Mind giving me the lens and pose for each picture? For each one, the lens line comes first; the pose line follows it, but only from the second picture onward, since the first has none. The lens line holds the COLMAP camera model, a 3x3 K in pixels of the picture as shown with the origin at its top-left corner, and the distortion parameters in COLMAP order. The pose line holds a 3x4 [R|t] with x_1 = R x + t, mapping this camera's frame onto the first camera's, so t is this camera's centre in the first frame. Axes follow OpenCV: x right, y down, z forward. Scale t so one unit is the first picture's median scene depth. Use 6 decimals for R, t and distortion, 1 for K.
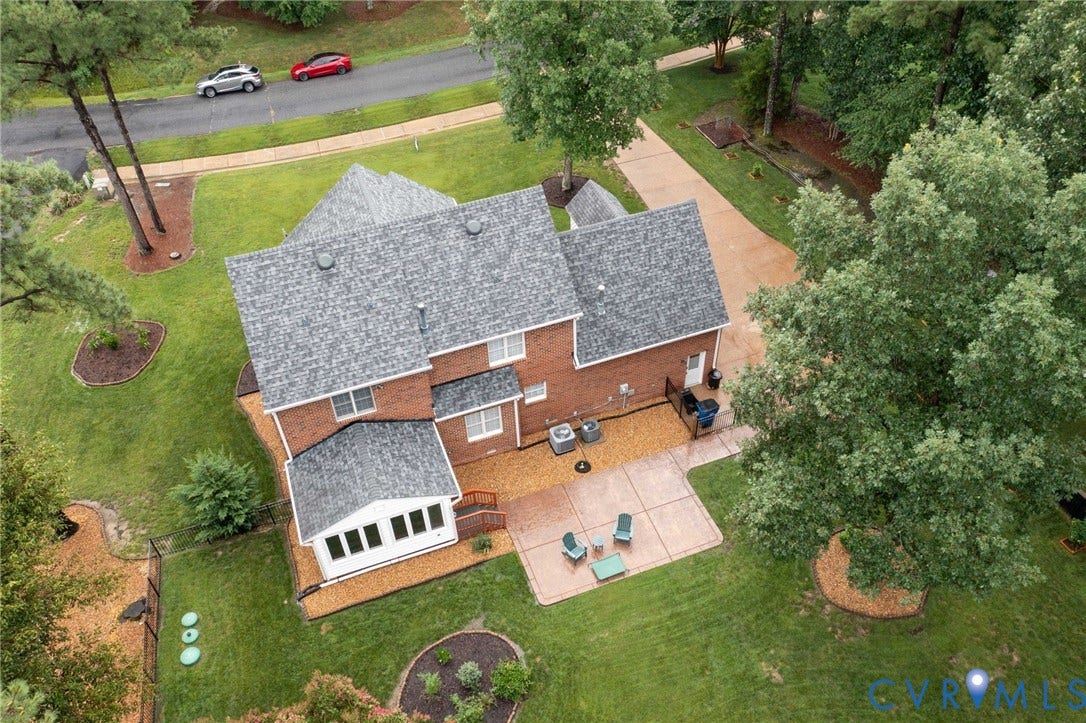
lens RADIAL K [[861.1, 0, 541.8], [0, 861.1, 362.2], [0, 0, 1]] dist [-0.008233, 0.009850]
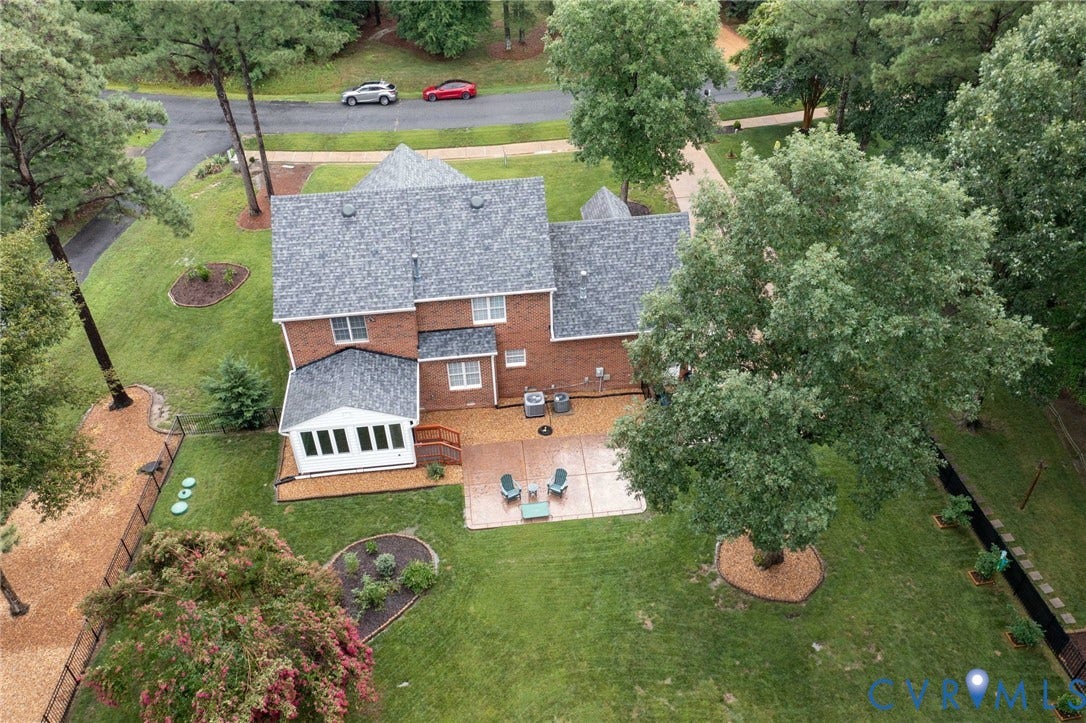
lens RADIAL K [[861.1, 0, 541.1], [0, 861.1, 362.9], [0, 0, 1]] dist [-0.008233, 0.009850]
pose [[0.969604, 0.161553, -0.183765, 0.254762], [-0.175454, 0.982535, -0.061979, 0.114996], [0.170542, 0.092337, 0.981014, -0.115875]]
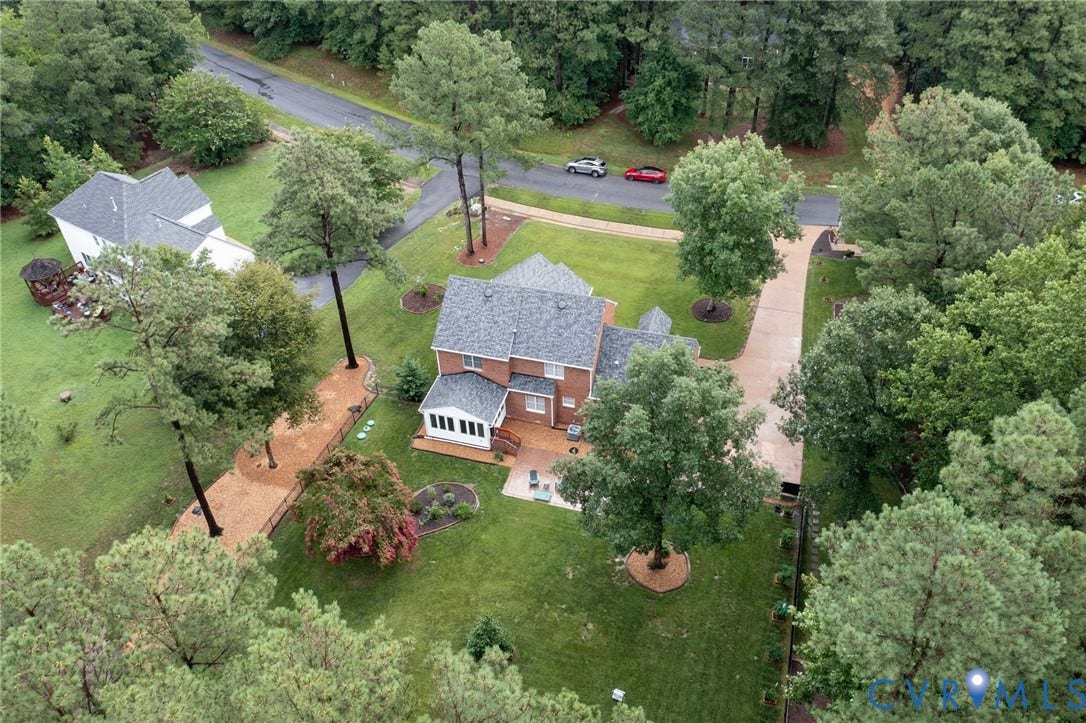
lens RADIAL K [[861.1, 0, 540.5], [0, 861.1, 363.5], [0, 0, 1]] dist [-0.008233, 0.009850]
pose [[0.800259, 0.398144, -0.448404, 0.789037], [-0.414986, 0.907492, 0.065154, -0.142833], [0.432864, 0.133942, 0.891453, -0.710792]]
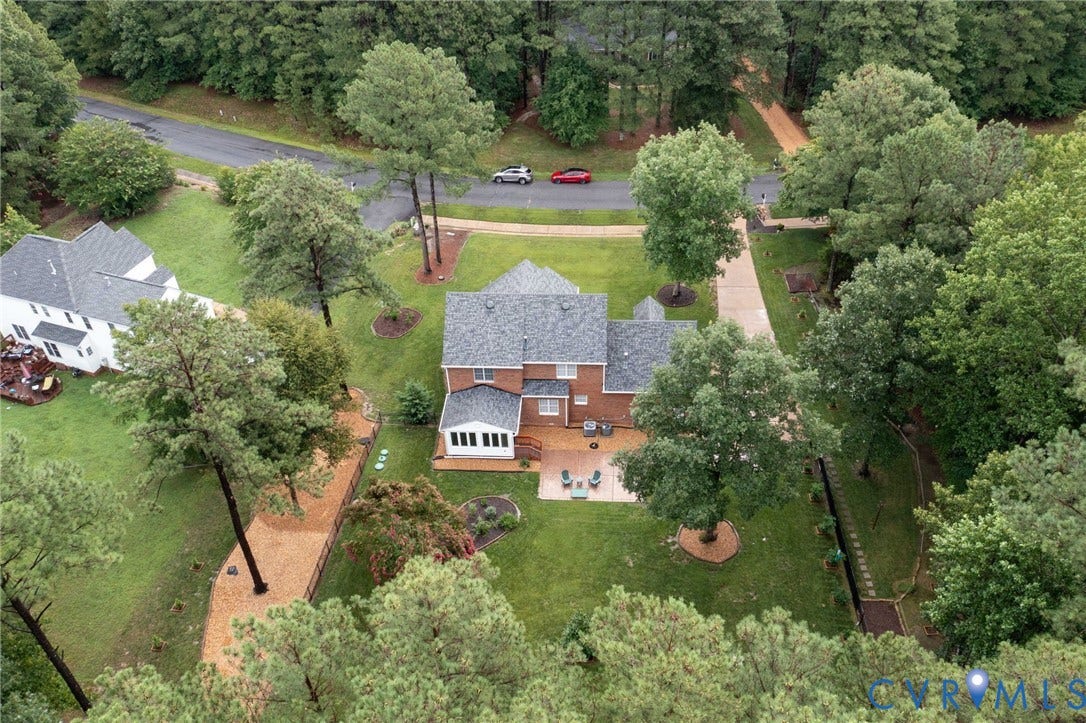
lens RADIAL K [[861.1, 0, 542.2], [0, 861.1, 360.4], [0, 0, 1]] dist [-0.008233, 0.009850]
pose [[0.914035, 0.264547, -0.307497, 0.504215], [-0.281445, 0.959513, -0.011104, -0.001565], [0.292110, 0.096693, 0.951484, -0.865522]]
